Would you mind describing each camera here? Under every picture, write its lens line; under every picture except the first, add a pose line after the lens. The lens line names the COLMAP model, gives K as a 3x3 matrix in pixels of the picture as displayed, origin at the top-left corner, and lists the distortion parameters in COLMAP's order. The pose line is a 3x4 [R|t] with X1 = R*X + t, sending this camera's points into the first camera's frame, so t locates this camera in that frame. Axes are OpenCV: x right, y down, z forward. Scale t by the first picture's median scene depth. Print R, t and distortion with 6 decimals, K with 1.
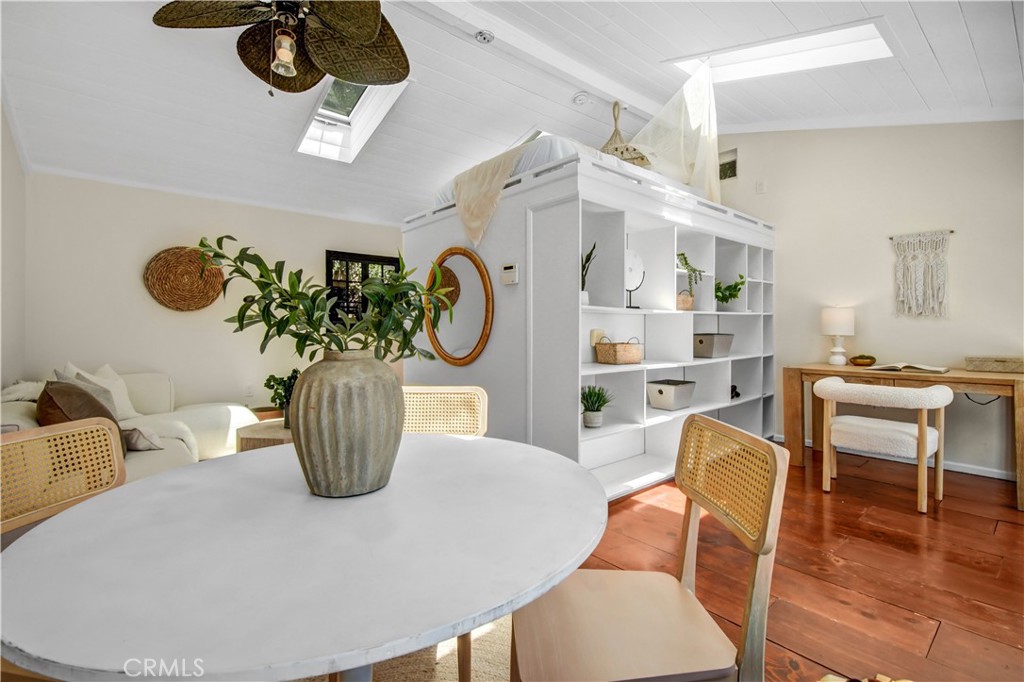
lens RADIAL K [[466.0, 0, 508.8], [0, 466.0, 325.5], [0, 0, 1]] dist [0.001175, -0.004938]
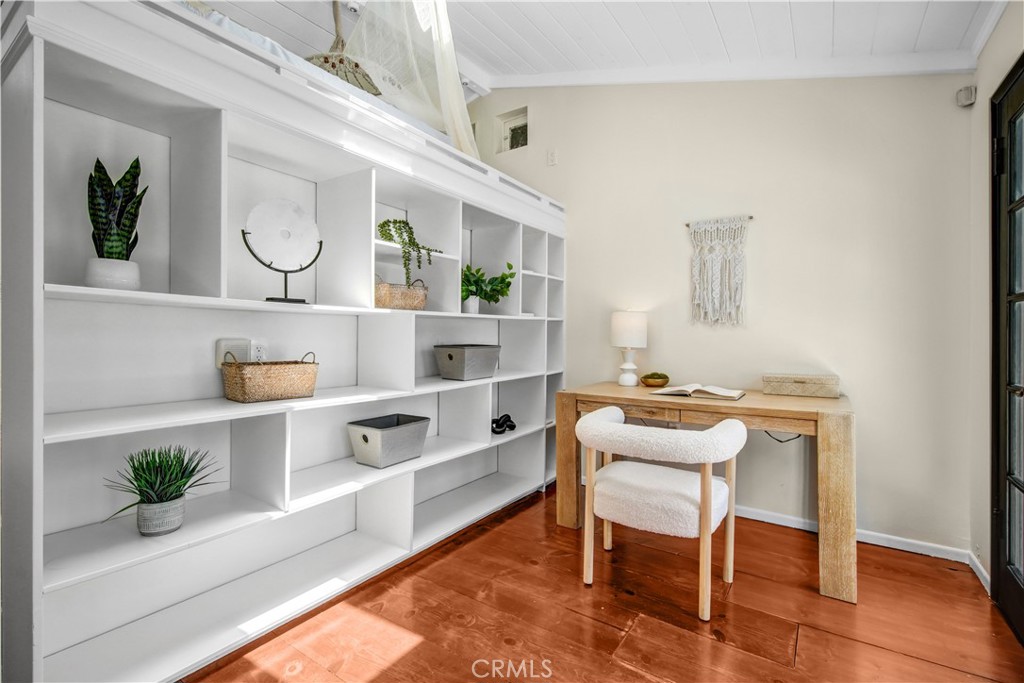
lens RADIAL K [[464.7, 0, 513.3], [0, 464.7, 338.6], [0, 0, 1]] dist [0.000575, -0.000850]
pose [[0.961390, 0.004987, 0.275146, 0.345315], [-0.007964, 0.999921, 0.009707, 0.000089], [-0.275076, -0.011523, 0.961353, 0.344724]]
